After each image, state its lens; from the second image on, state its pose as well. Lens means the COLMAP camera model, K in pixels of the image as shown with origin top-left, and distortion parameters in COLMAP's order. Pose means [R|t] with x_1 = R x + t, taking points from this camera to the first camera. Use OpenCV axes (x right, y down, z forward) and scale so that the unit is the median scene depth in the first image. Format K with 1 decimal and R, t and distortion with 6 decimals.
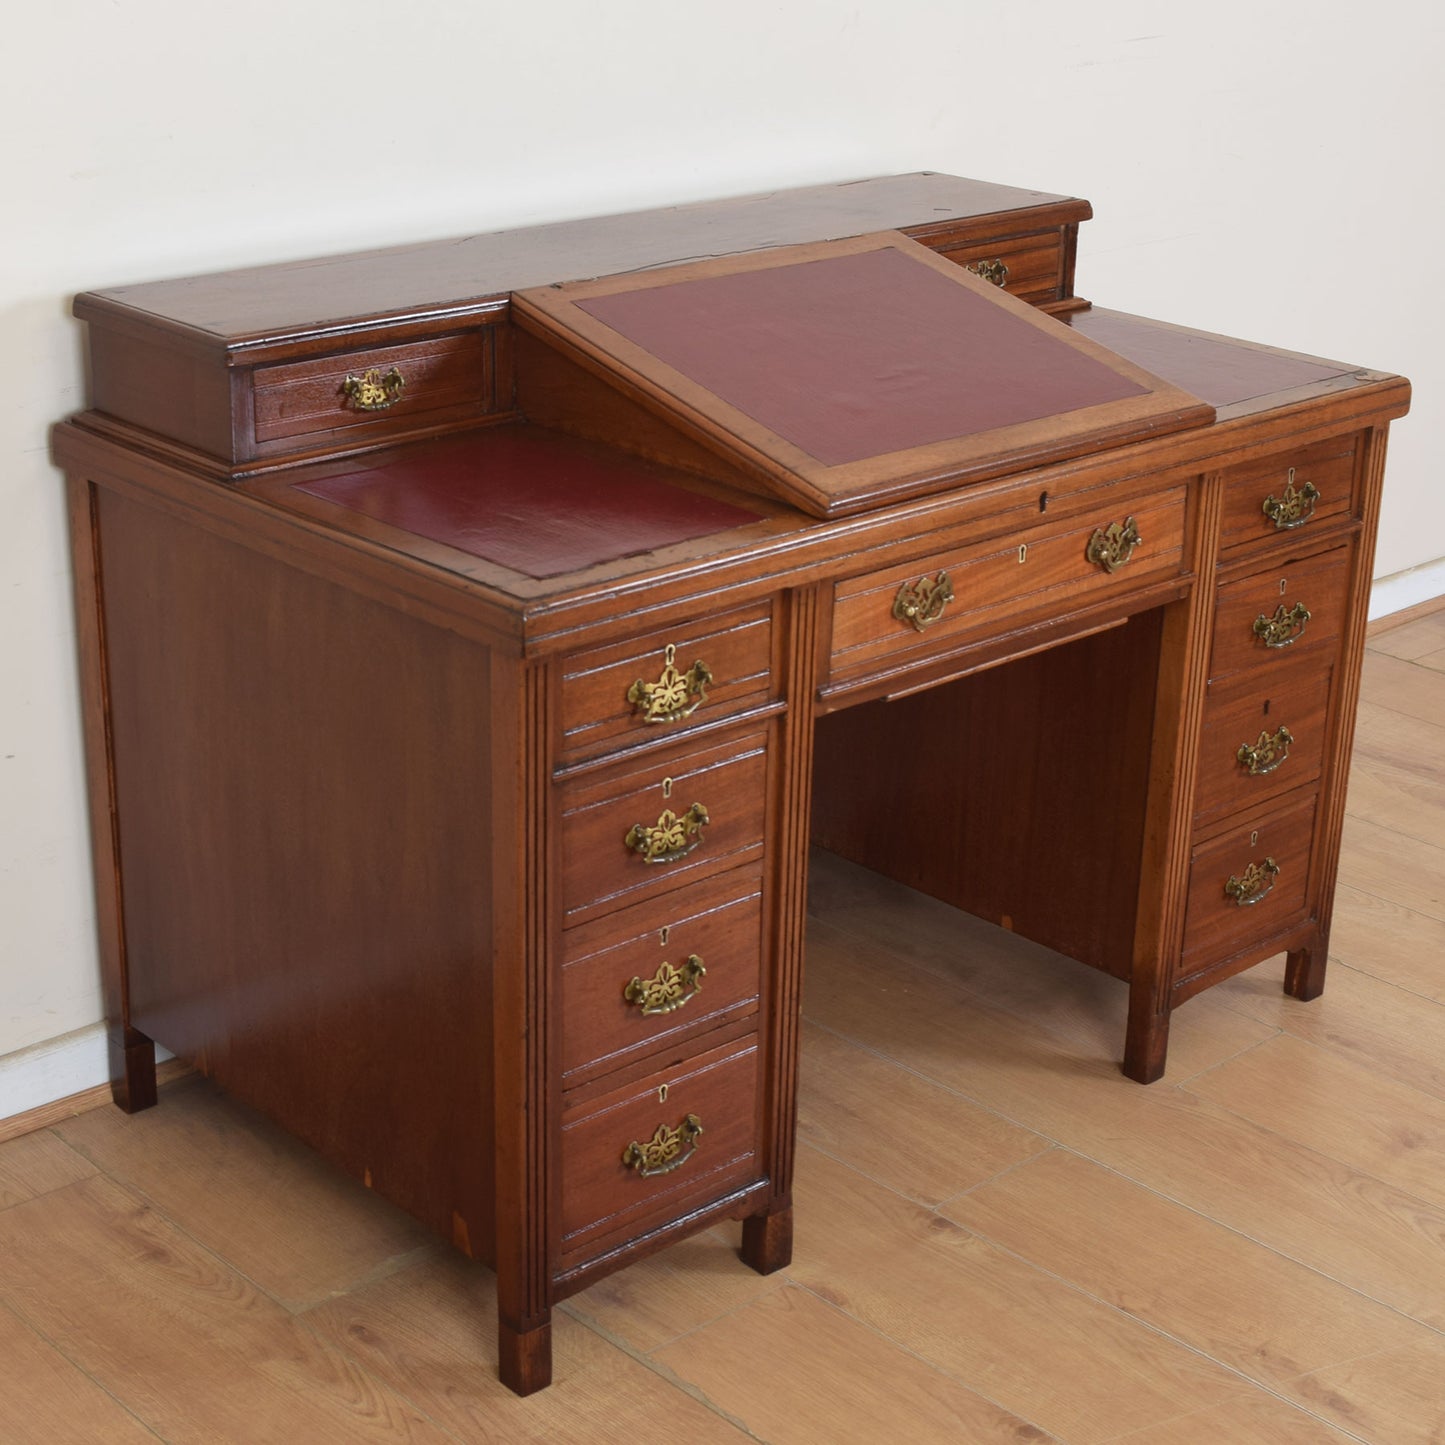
lens RADIAL K [[2713.2, 0, 709.5], [0, 2713.2, 715.4], [0, 0, 1]] dist [-0.086316, 0.000000]
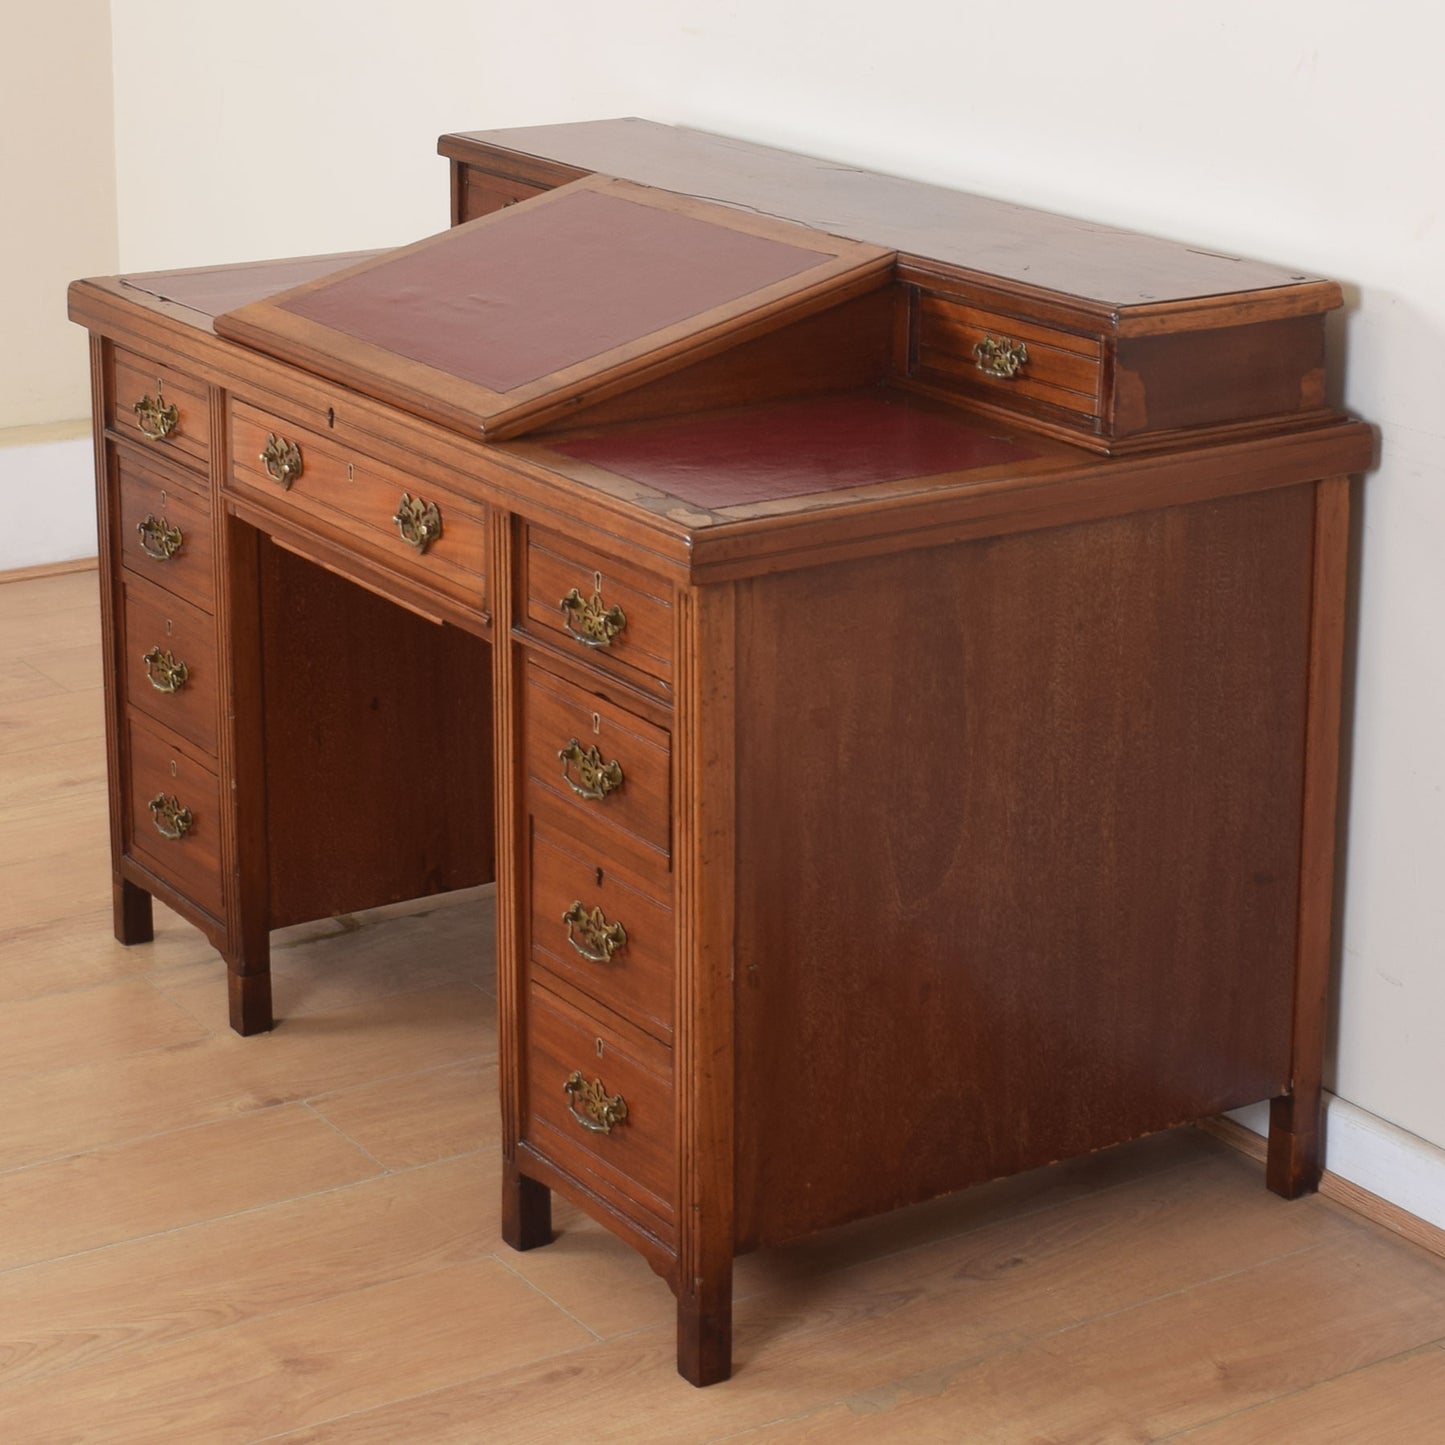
lens RADIAL K [[3419.4, 0, 747.2], [0, 3419.4, 480.8], [0, 0, 1]] dist [-0.074426, 0.000000]
pose [[-0.167717, 0.209311, -0.963359, 1.243950], [-0.365247, 0.894464, 0.257930, -0.415187], [0.915678, 0.395123, -0.073567, 1.175318]]
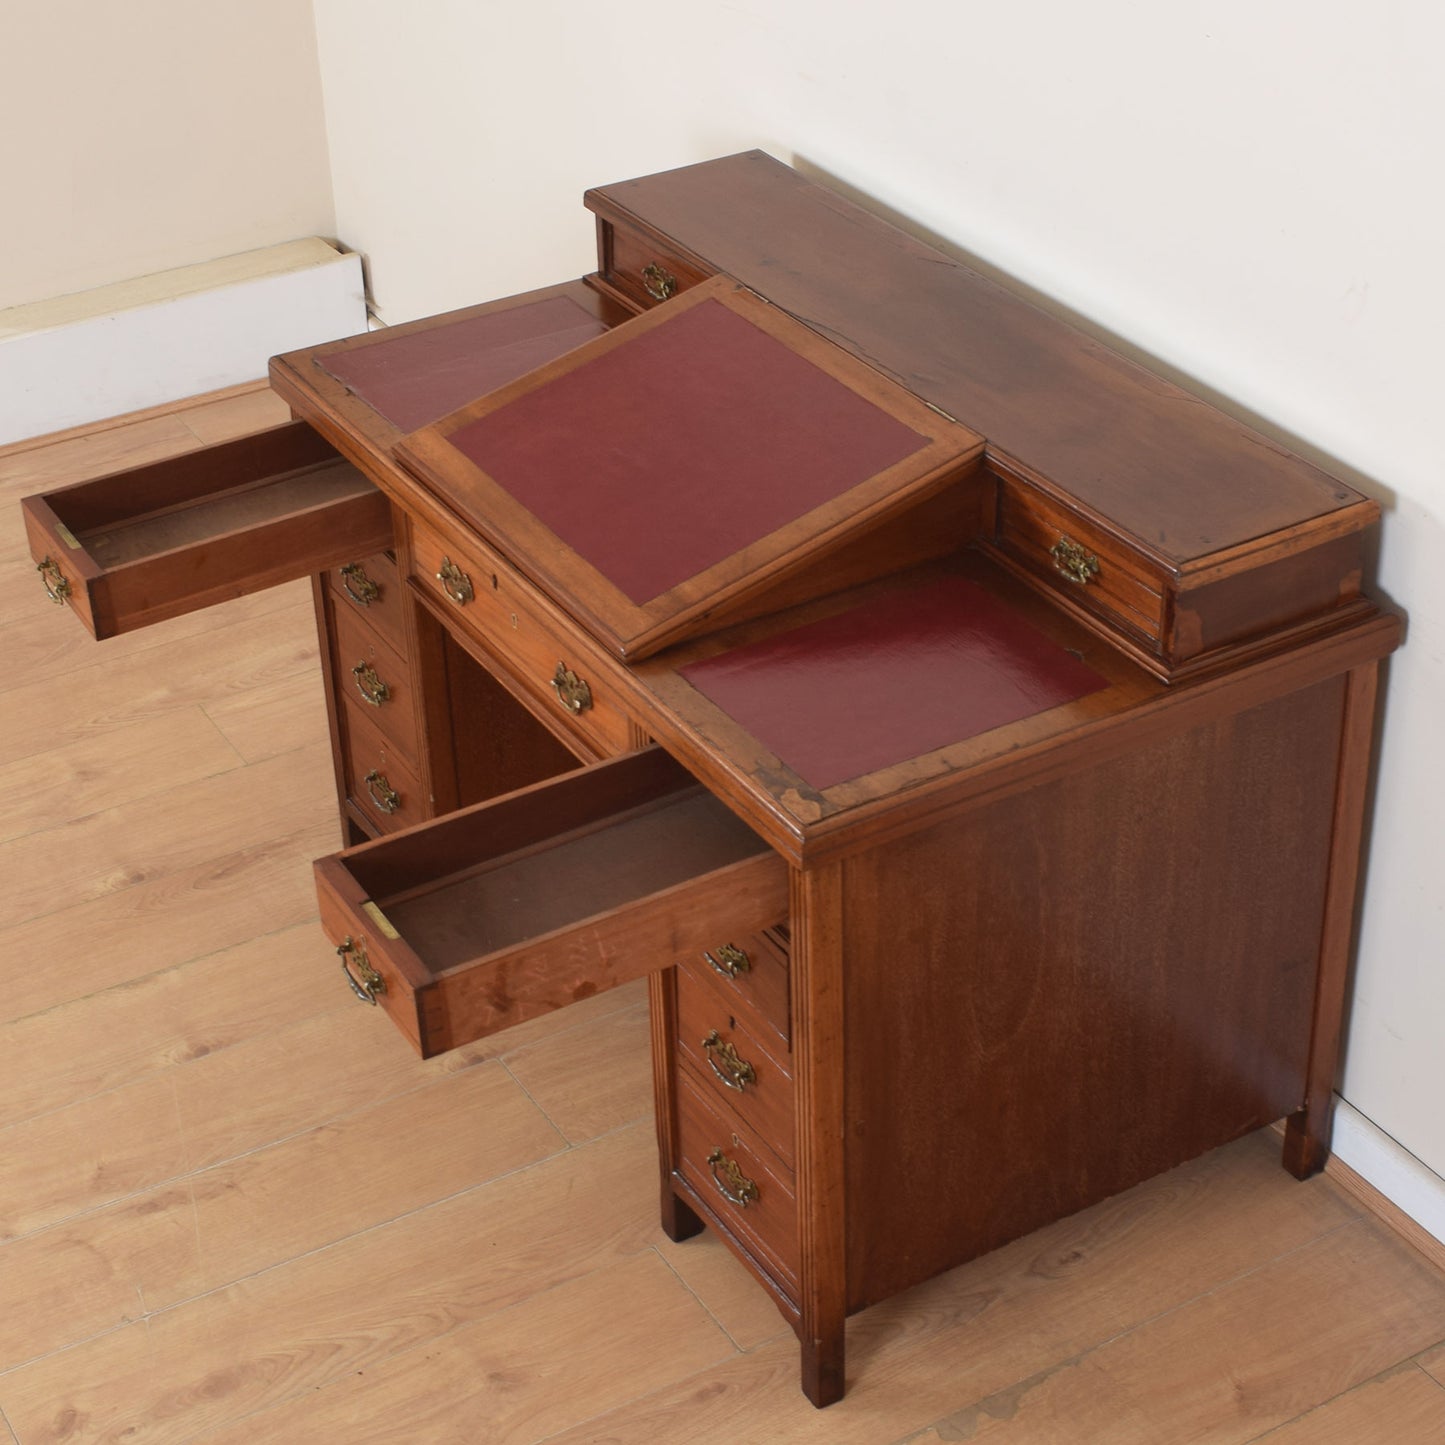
lens RADIAL K [[2713.2, 0, 734.8], [0, 2713.2, 665.3], [0, 0, 1]] dist [-0.086316, 0.000000]
pose [[-0.210703, 0.484297, -0.849153, 1.042901], [-0.333368, 0.780984, 0.528138, -0.659433], [0.918950, 0.394361, -0.003106, 1.051996]]
